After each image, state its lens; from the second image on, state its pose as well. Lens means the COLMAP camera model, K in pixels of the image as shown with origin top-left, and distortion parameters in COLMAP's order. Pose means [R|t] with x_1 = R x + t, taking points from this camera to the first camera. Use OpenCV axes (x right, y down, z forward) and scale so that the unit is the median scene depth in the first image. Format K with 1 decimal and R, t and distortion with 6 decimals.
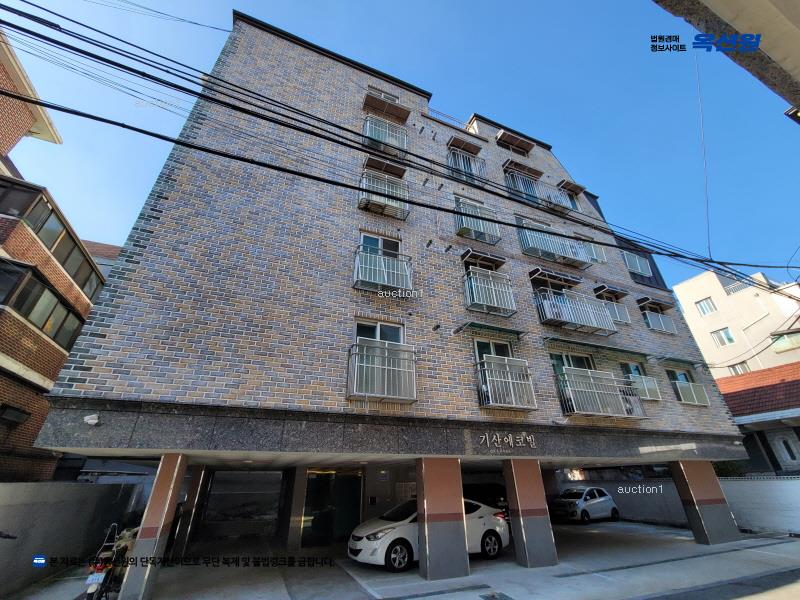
lens RADIAL K [[323.6, 0, 389.8], [0, 323.6, 313.0], [0, 0, 1]] dist [-0.001356, -0.000137]
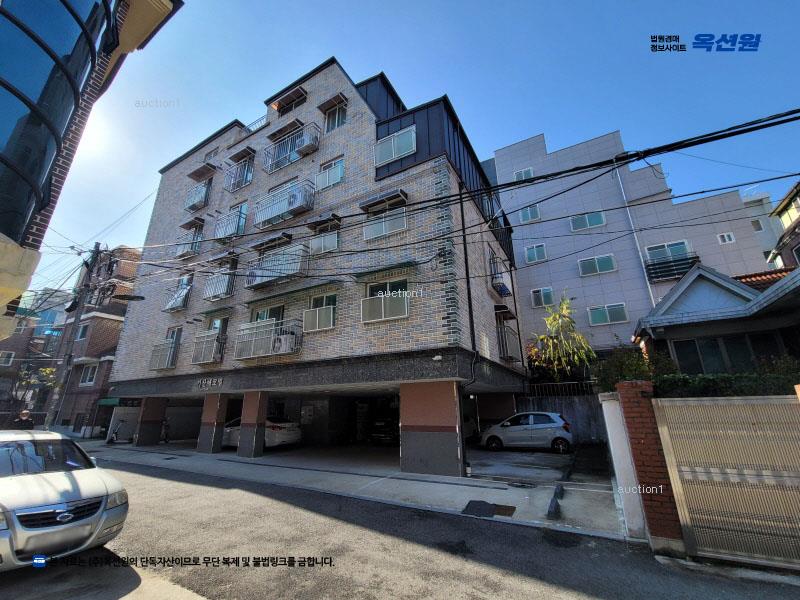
lens RADIAL K [[332.8, 0, 393.8], [0, 332.8, 303.6], [0, 0, 1]] dist [0.000825, 0.000076]
pose [[0.626179, -0.235833, -0.743157, 1.762532], [0.362982, 0.931741, 0.010168, 0.266160], [0.690032, -0.276120, 0.669040, 0.488933]]
